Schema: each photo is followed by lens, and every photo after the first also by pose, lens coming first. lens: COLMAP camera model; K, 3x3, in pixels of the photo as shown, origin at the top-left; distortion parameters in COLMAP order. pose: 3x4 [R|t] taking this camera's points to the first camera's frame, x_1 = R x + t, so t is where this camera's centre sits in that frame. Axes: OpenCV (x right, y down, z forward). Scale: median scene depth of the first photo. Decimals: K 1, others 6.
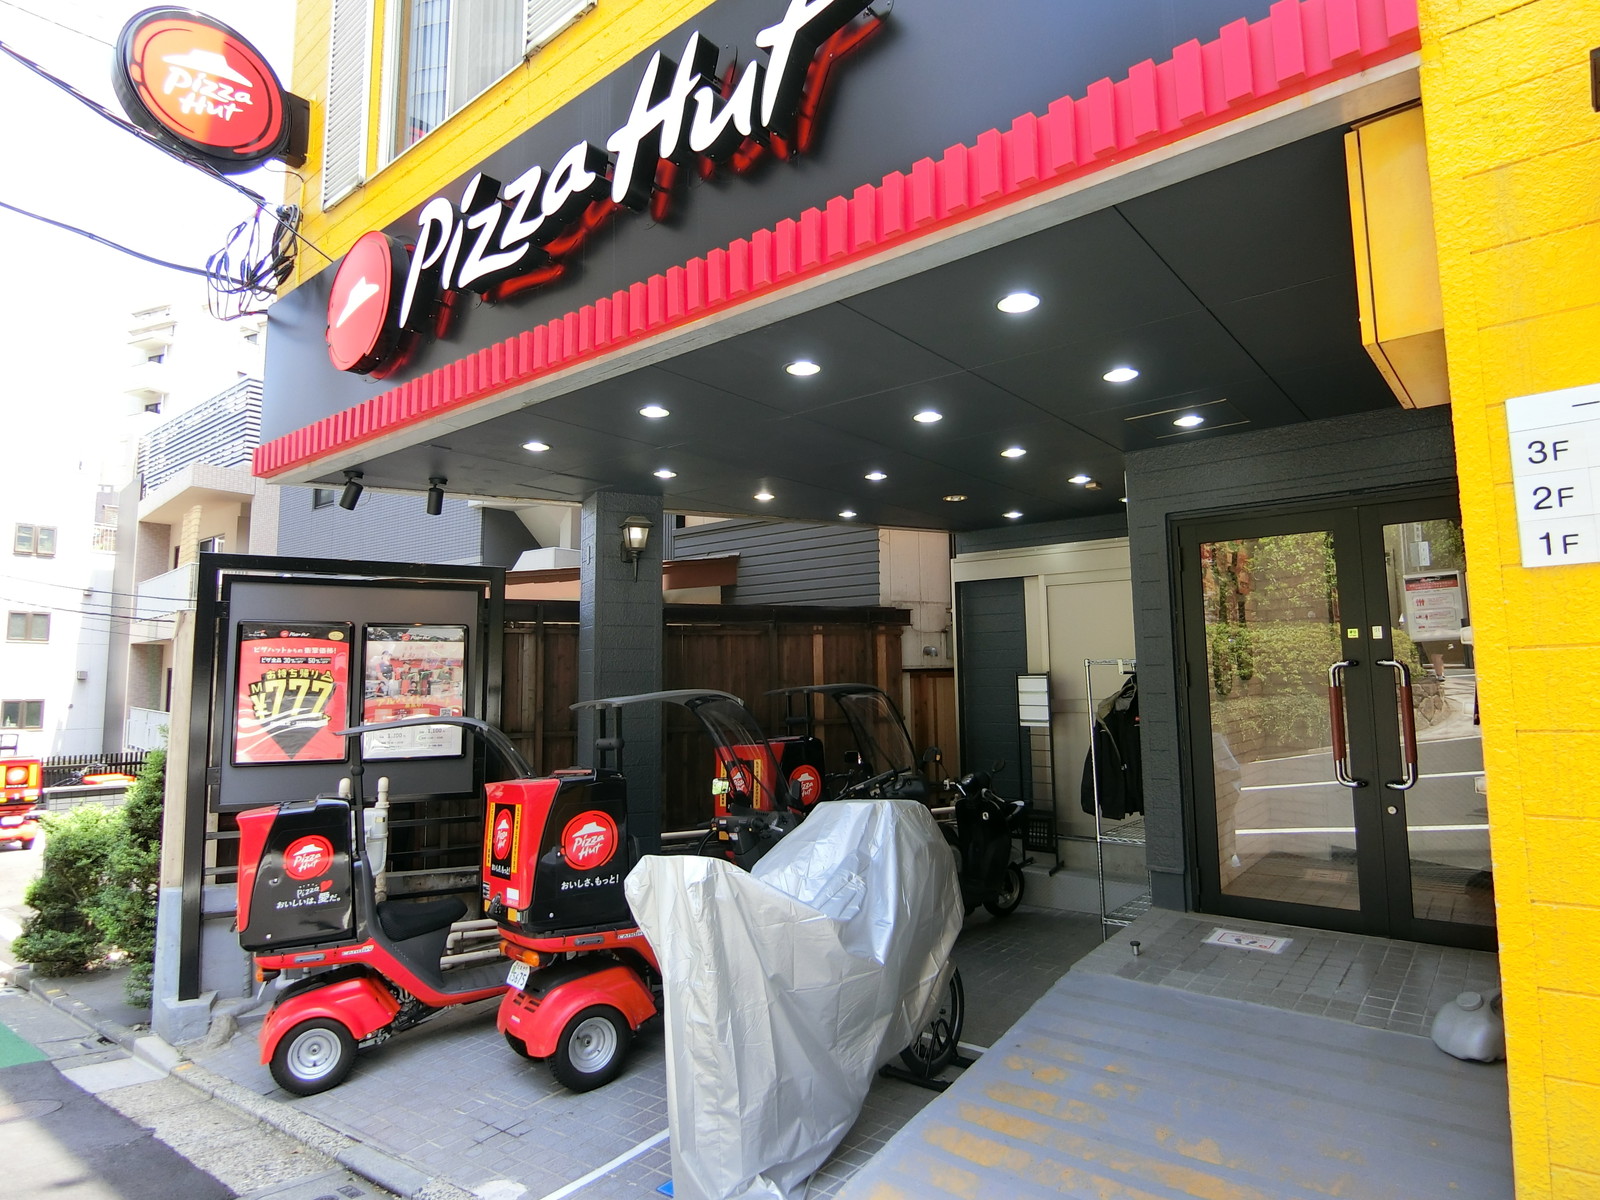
lens RADIAL K [[895.3, 0, 804.6], [0, 895.3, 594.2], [0, 0, 1]] dist [-0.013330, -0.002488]
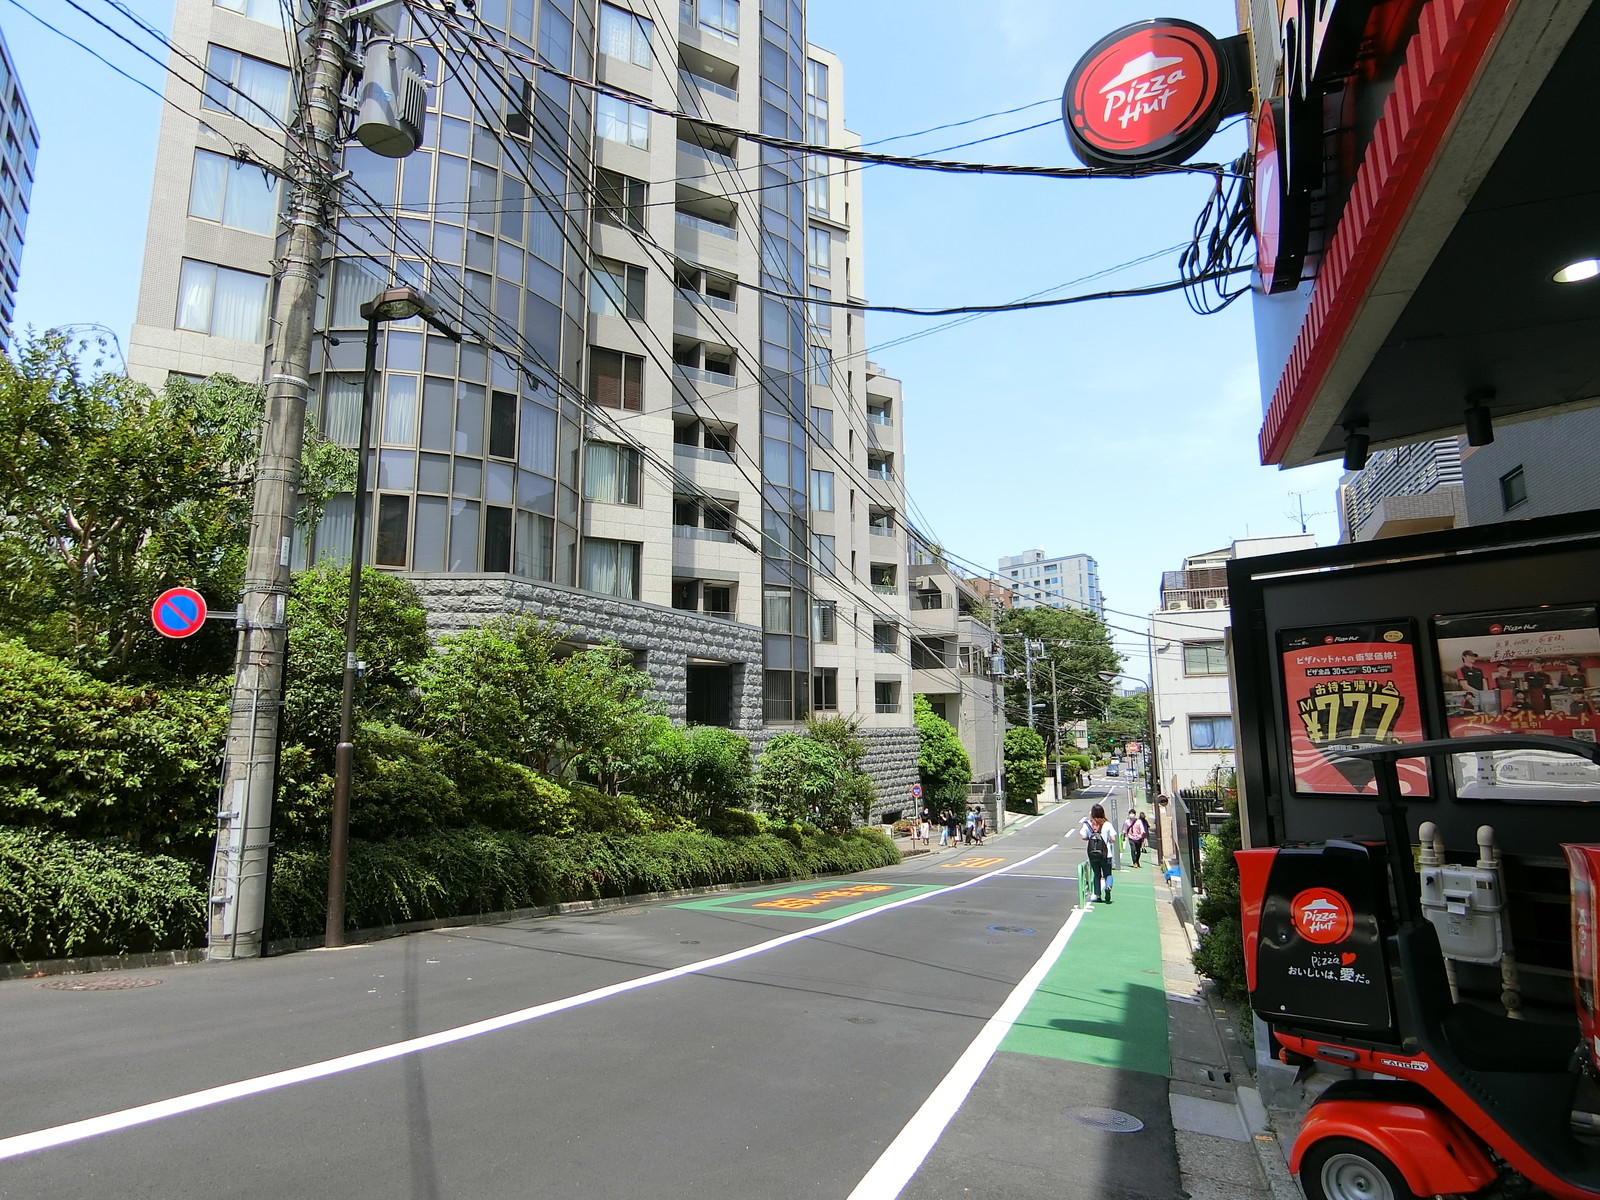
lens RADIAL K [[895.3, 0, 799.4], [0, 895.3, 599.1], [0, 0, 1]] dist [-0.013330, -0.002488]
pose [[0.327714, -0.142462, -0.933974, 0.036137], [0.099402, 0.988278, -0.115867, 0.055122], [0.939533, -0.054868, 0.338034, 0.259697]]
